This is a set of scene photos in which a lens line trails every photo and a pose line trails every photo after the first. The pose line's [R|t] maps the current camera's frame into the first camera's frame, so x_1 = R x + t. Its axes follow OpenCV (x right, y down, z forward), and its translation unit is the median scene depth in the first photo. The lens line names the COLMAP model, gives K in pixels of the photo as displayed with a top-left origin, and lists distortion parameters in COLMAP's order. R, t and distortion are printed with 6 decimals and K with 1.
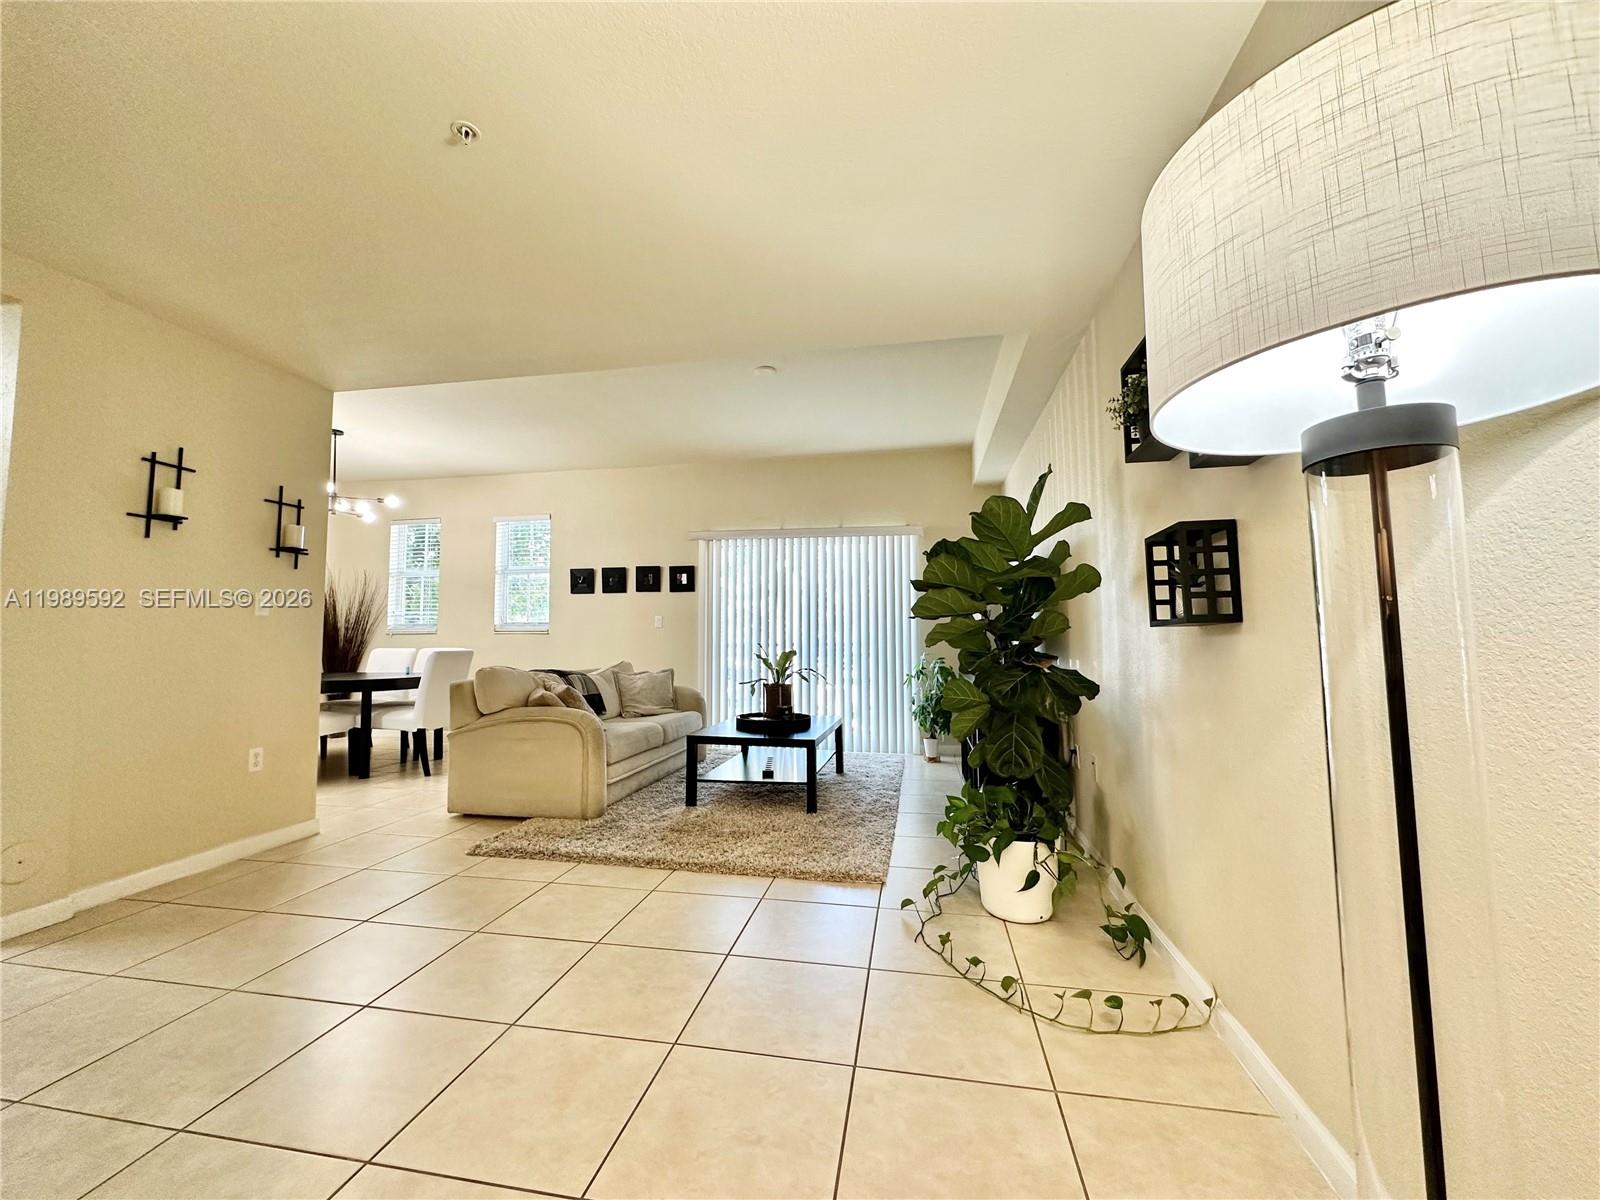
lens RADIAL K [[640.5, 0, 795.4], [0, 640.5, 598.5], [0, 0, 1]] dist [-0.001411, -0.000226]
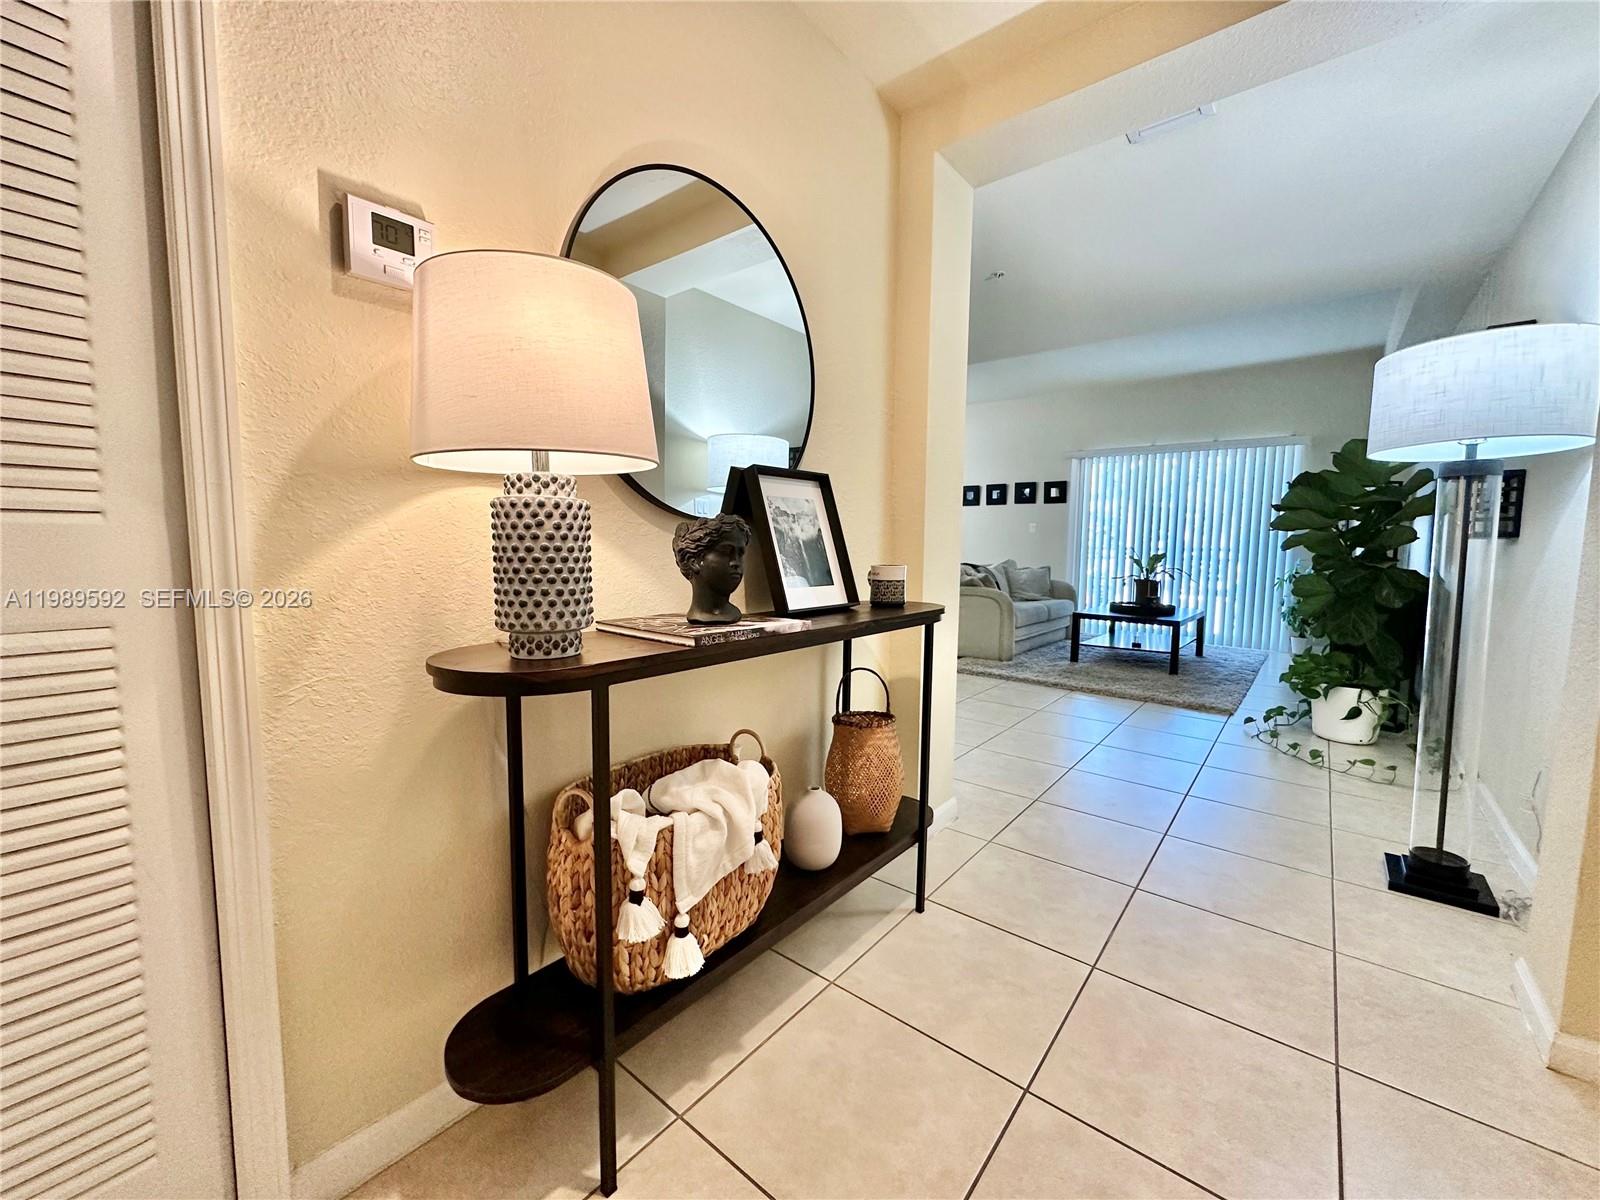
lens RADIAL K [[640.5, 0, 795.4], [0, 640.5, 598.5], [0, 0, 1]] dist [-0.001411, -0.000226]
pose [[0.878659, 0.054692, -0.474307, -0.039265], [0.017436, 0.989079, 0.146350, -0.028526], [0.477131, -0.136862, 0.868110, -0.468781]]
